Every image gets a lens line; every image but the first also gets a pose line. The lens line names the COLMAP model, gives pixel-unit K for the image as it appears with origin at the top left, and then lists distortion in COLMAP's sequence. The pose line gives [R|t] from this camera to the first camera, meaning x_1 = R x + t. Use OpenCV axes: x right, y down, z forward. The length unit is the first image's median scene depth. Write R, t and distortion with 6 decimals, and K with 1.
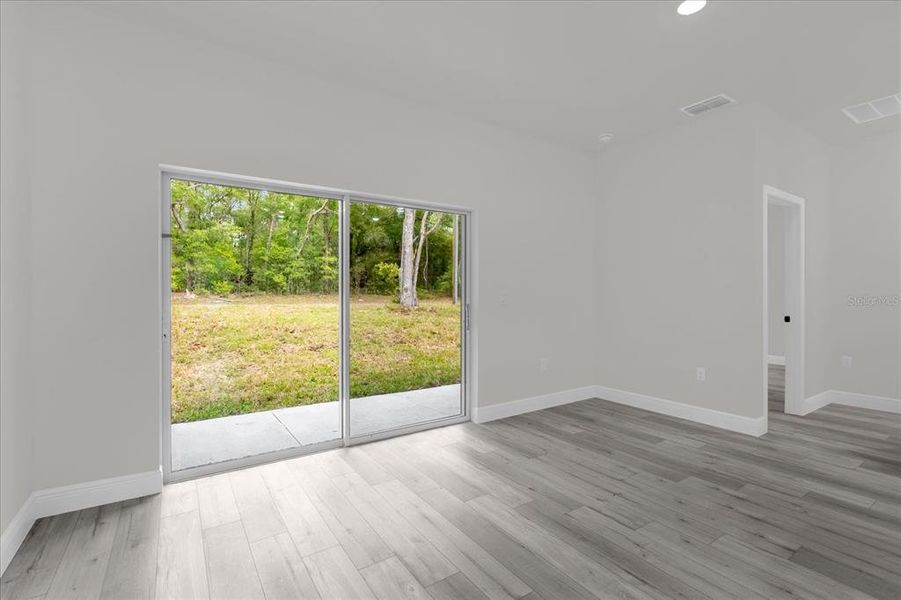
lens RADIAL K [[417.7, 0, 448.6], [0, 417.7, 297.6], [0, 0, 1]] dist [0.001267, -0.000223]
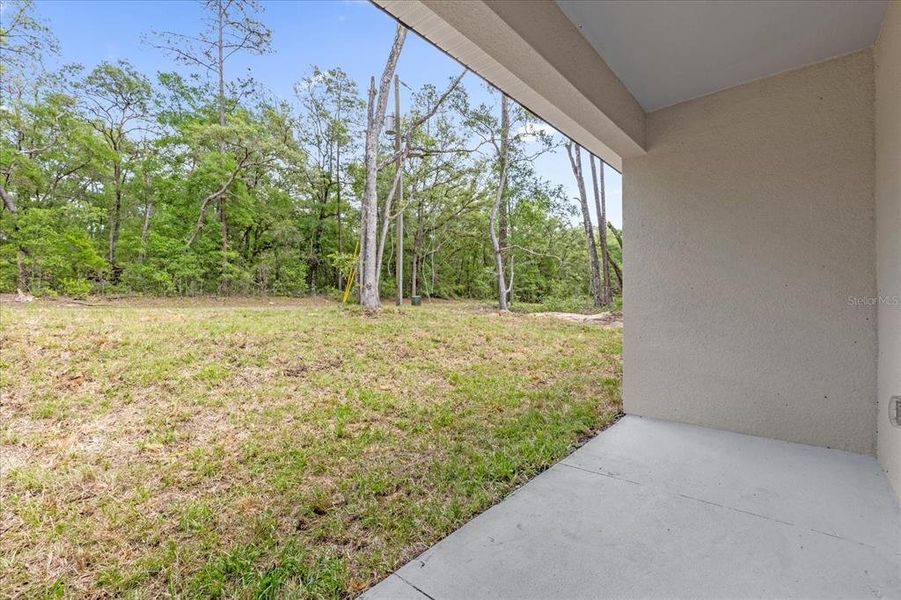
lens RADIAL K [[408.4, 0, 450.5], [0, 408.4, 300.0], [0, 0, 1]] dist [-0.000945, -0.000531]
pose [[0.964774, -0.004528, 0.263043, -0.083725], [0.005556, 0.999980, -0.003166, 0.005035], [-0.263023, 0.004516, 0.964779, 0.112368]]
